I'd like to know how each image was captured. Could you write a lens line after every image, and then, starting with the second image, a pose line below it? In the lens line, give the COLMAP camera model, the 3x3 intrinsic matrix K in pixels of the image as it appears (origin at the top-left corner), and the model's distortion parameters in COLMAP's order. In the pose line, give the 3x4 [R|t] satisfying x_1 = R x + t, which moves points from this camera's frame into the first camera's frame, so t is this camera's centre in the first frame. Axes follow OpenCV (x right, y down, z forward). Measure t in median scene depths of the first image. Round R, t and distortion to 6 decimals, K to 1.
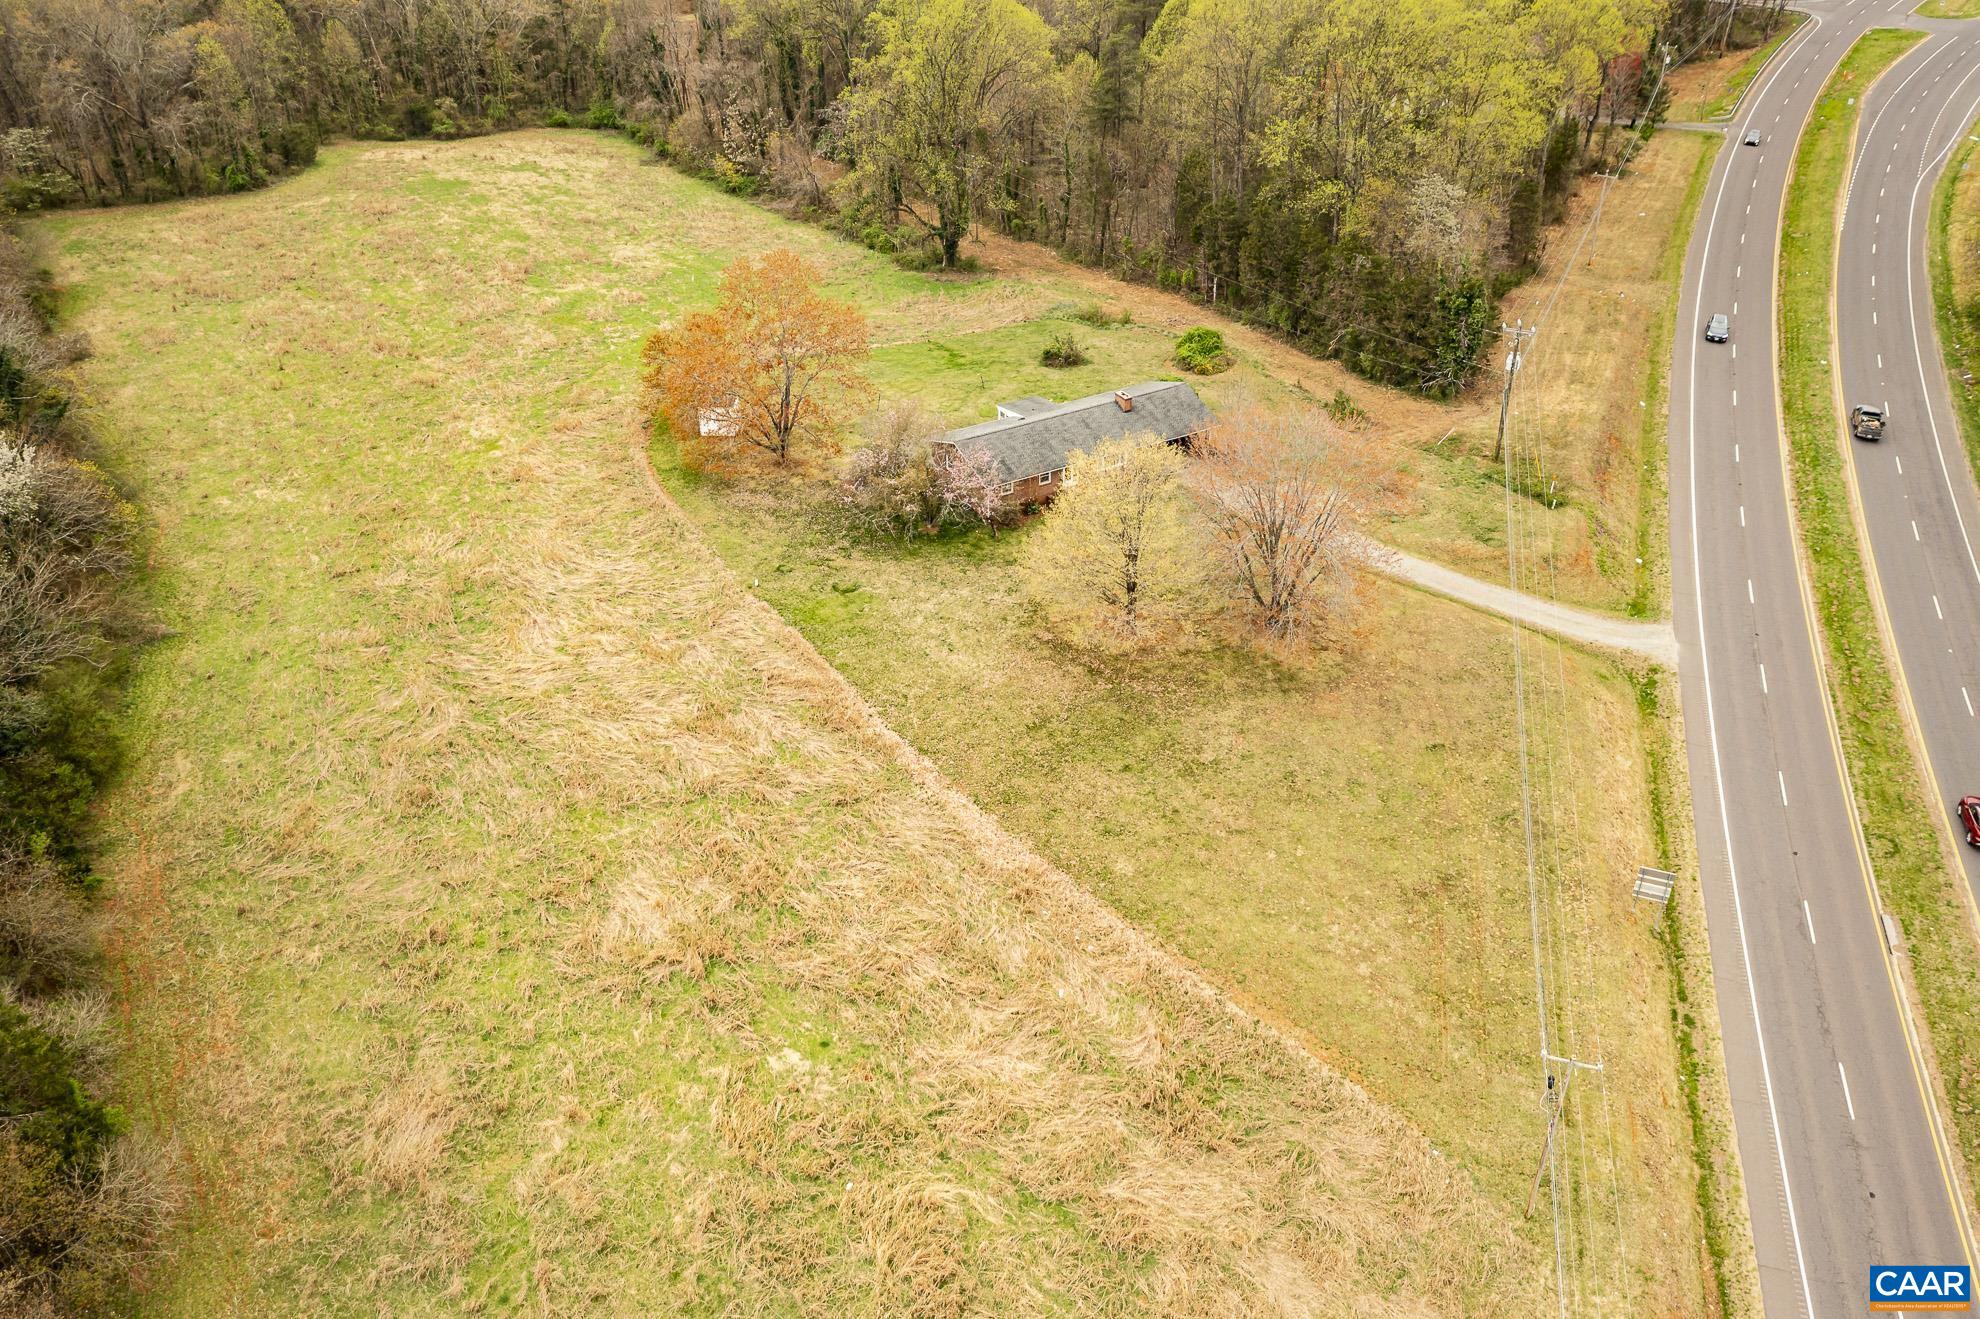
lens RADIAL K [[1592.3, 0, 1002.0], [0, 1592.3, 663.6], [0, 0, 1]] dist [-0.003189, 0.007914]
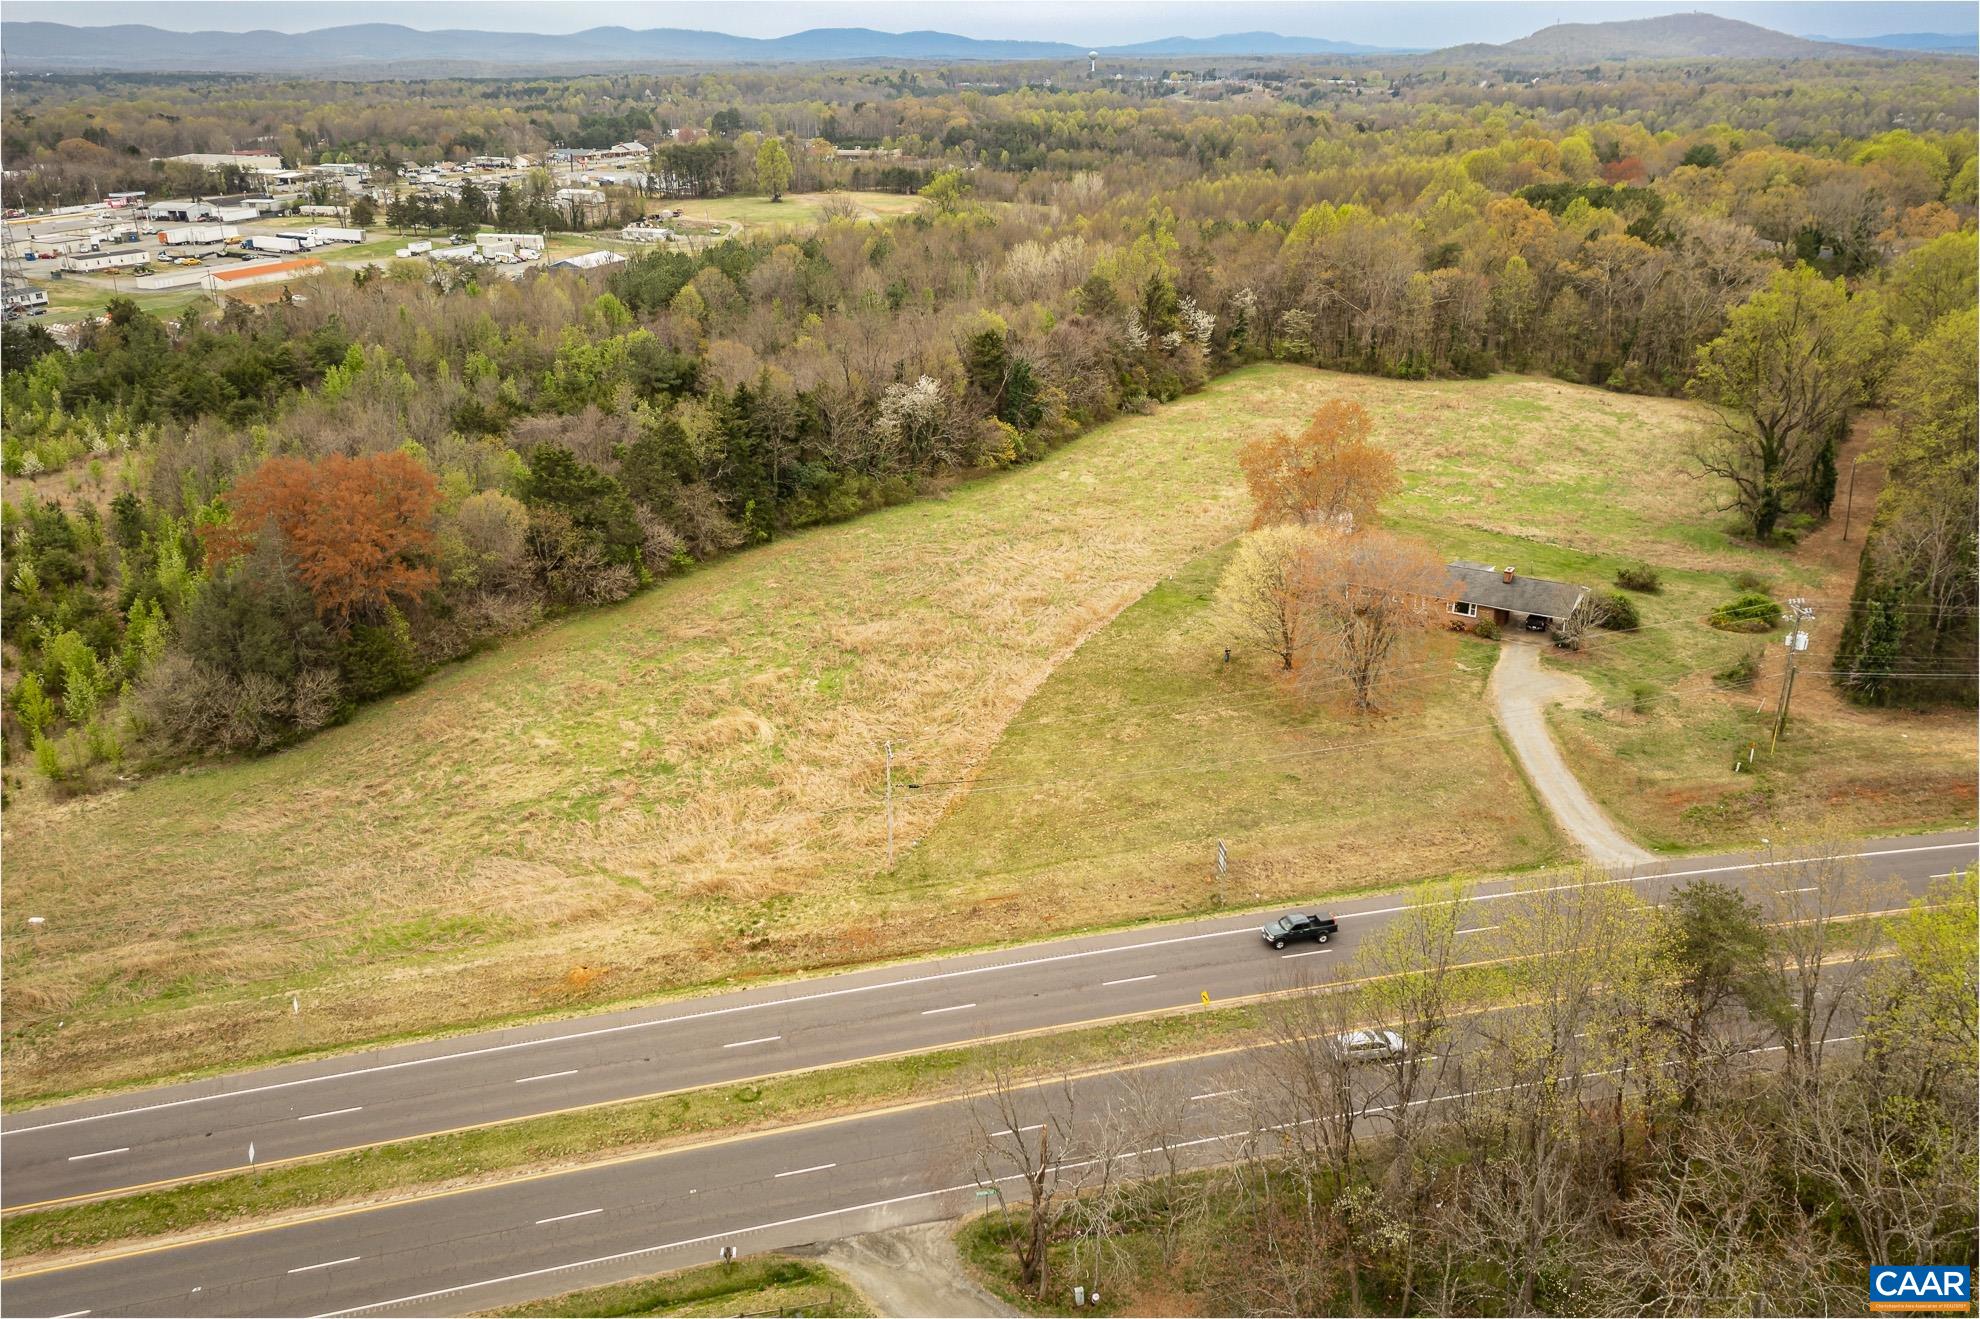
lens RADIAL K [[1592.3, 0, 1007.3], [0, 1592.3, 654.7], [0, 0, 1]] dist [-0.003189, 0.007914]
pose [[0.511977, 0.319913, -0.797205, 0.960138], [-0.471656, 0.880343, 0.050371, -0.001579], [0.717928, 0.350217, 0.601604, 0.055370]]
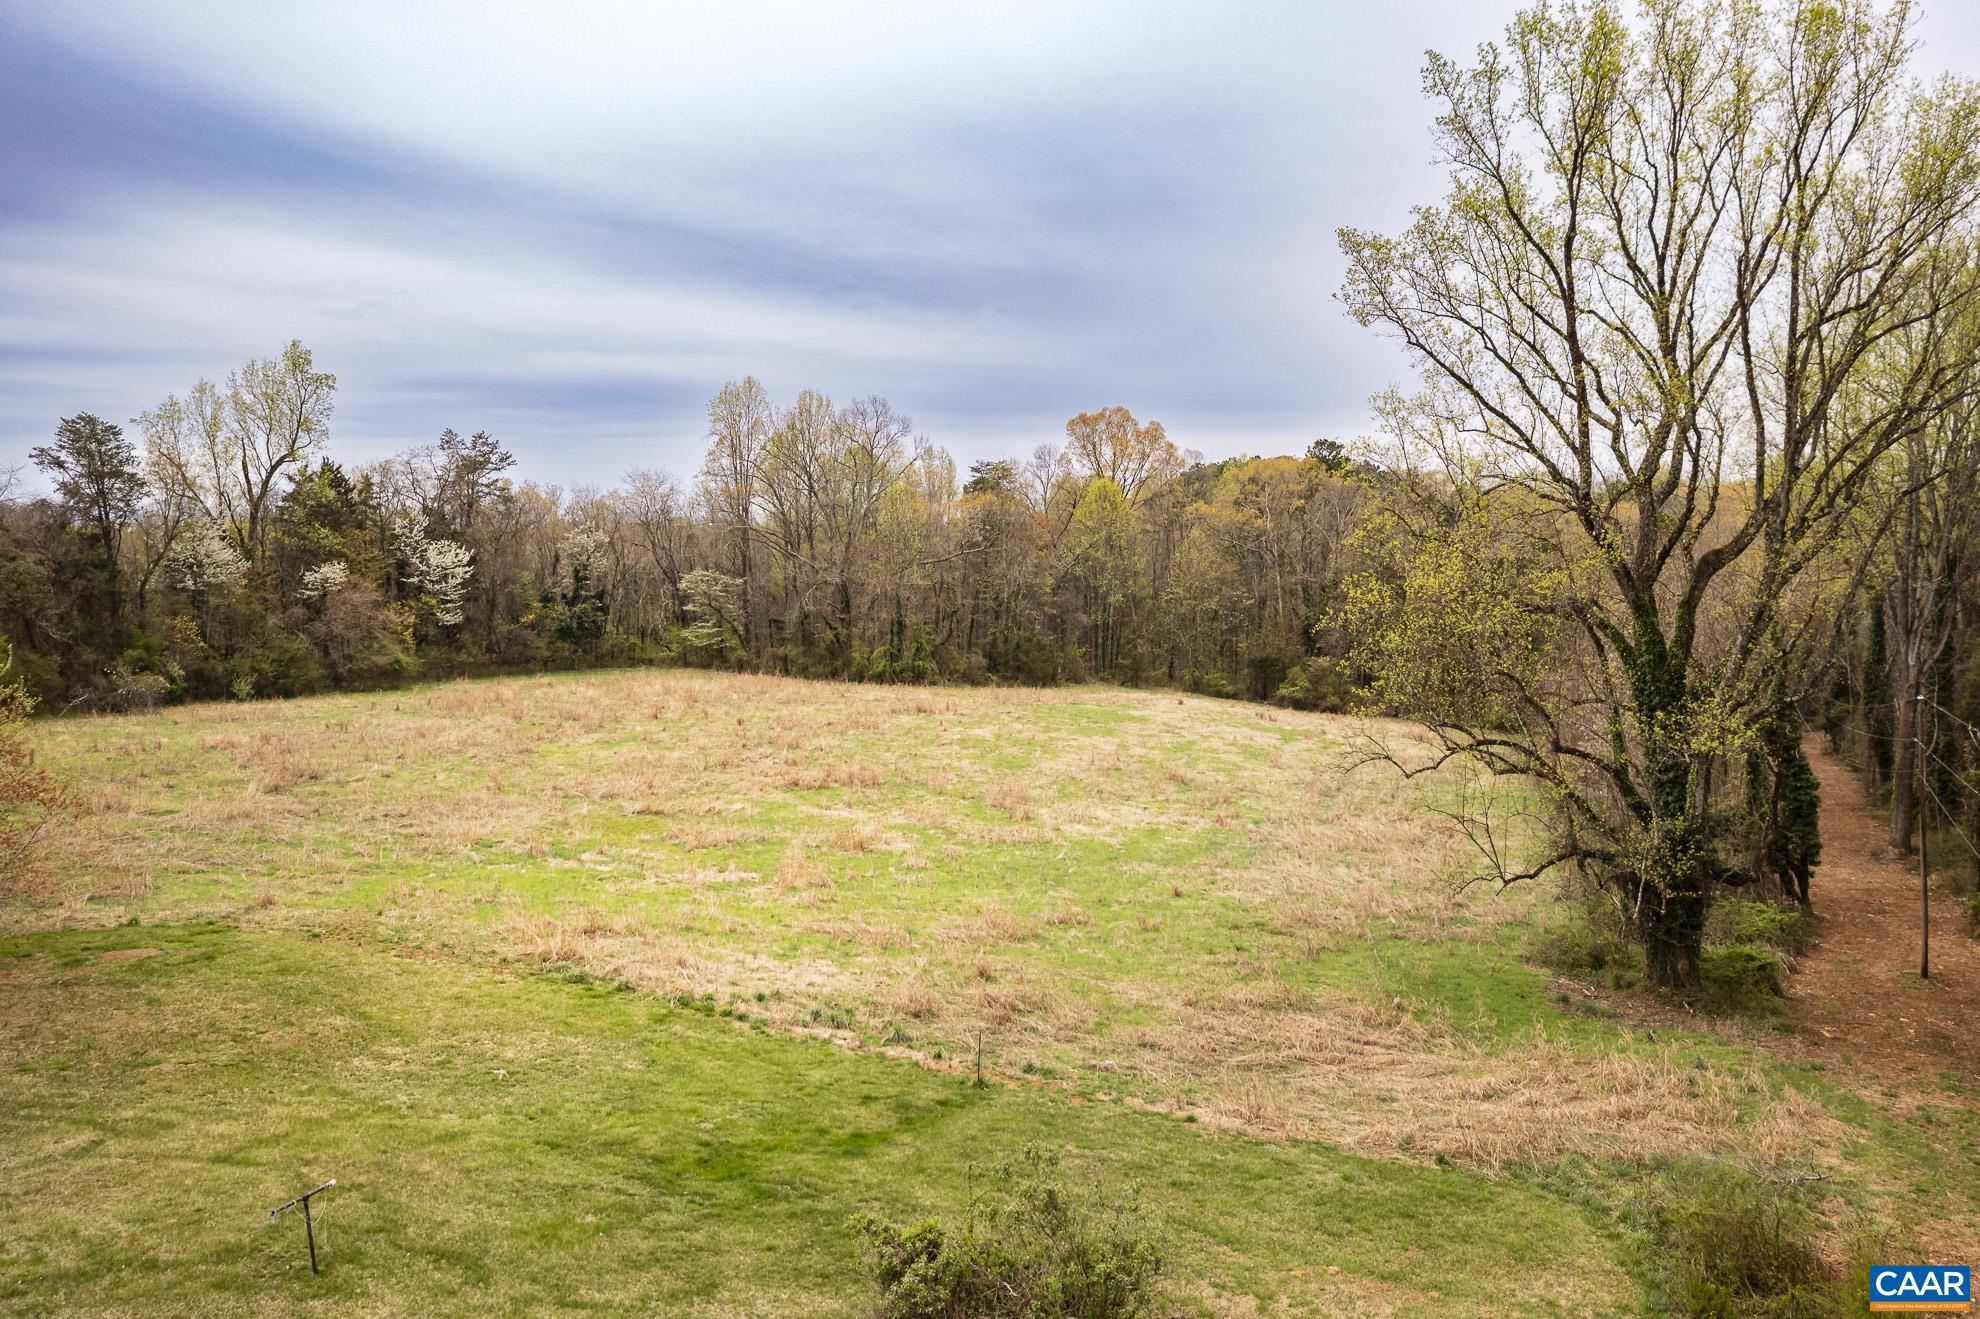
lens RADIAL K [[1592.3, 0, 991.3], [0, 1592.3, 647.5], [0, 0, 1]] dist [-0.003189, 0.007914]
pose [[0.606217, 0.075412, -0.791716, 0.185028], [-0.441181, 0.860165, -0.255881, -0.294787], [0.661710, 0.504410, 0.554717, 1.225664]]
